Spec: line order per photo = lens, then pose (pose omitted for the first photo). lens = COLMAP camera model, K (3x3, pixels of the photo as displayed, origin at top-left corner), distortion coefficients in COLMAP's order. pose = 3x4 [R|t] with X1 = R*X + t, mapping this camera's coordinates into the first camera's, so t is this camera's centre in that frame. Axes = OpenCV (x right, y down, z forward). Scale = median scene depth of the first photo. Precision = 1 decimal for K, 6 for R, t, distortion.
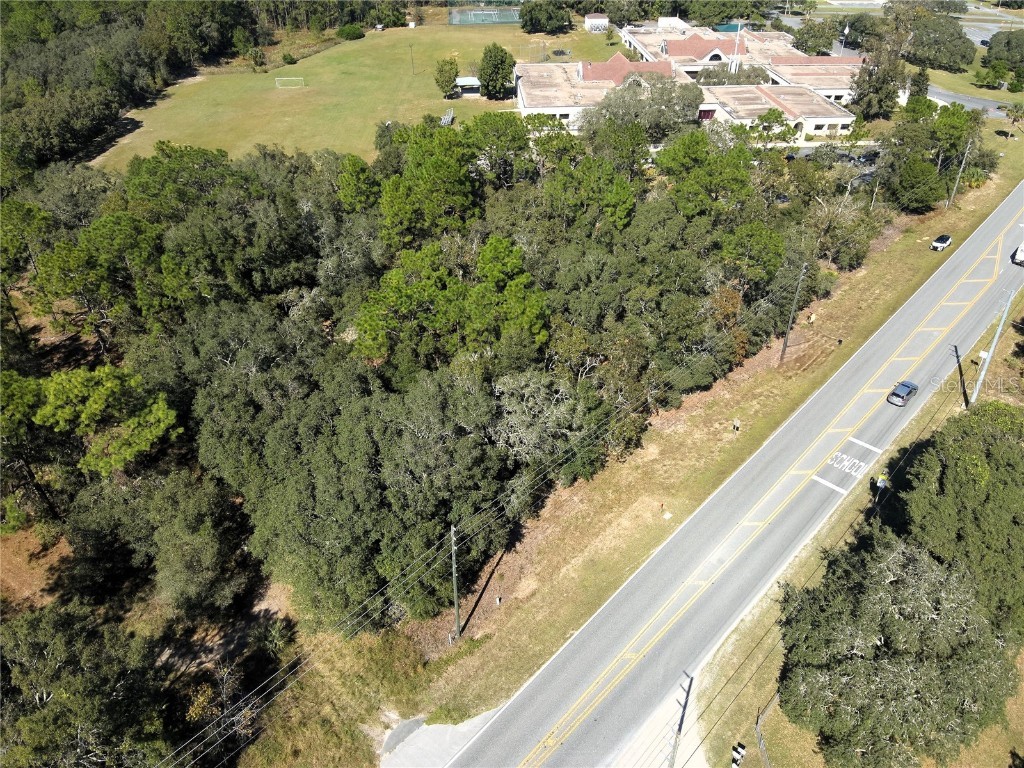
lens RADIAL K [[744.9, 0, 510.9], [0, 744.9, 382.0], [0, 0, 1]] dist [0.104925, -0.201527]
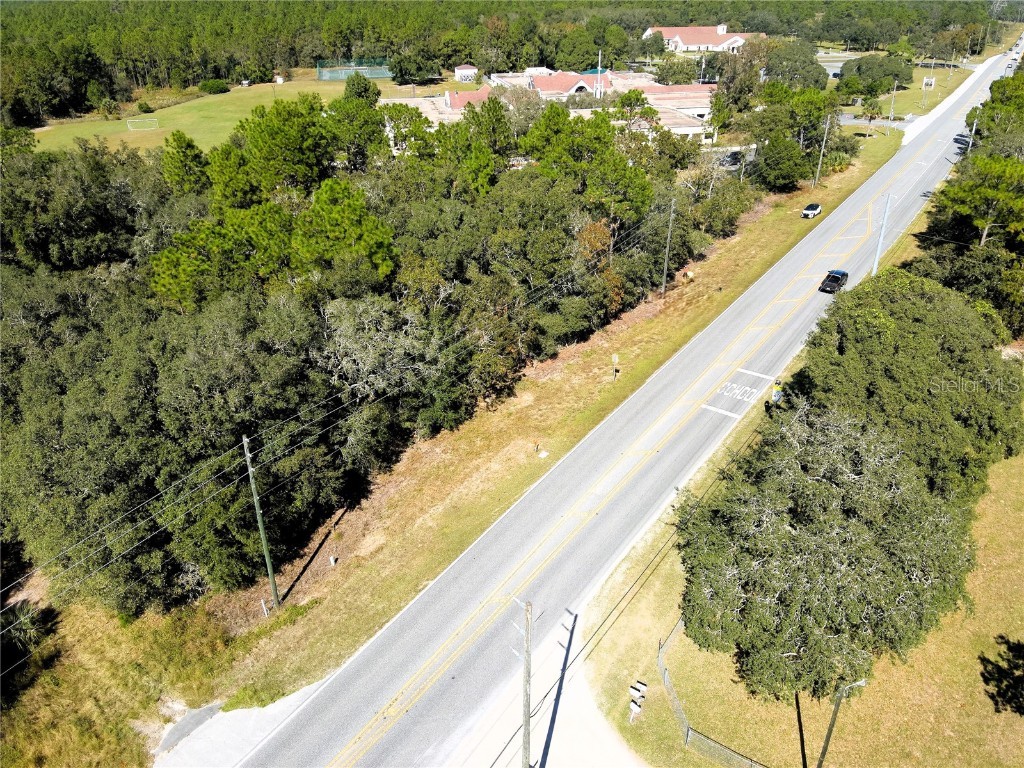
lens RADIAL K [[744.9, 0, 510.9], [0, 744.9, 382.0], [0, 0, 1]] dist [0.104925, -0.201527]
pose [[0.989781, -0.068739, 0.124933, 0.045205], [0.081783, 0.991368, -0.102473, 0.112169], [-0.116811, 0.111643, 0.986859, 0.100859]]
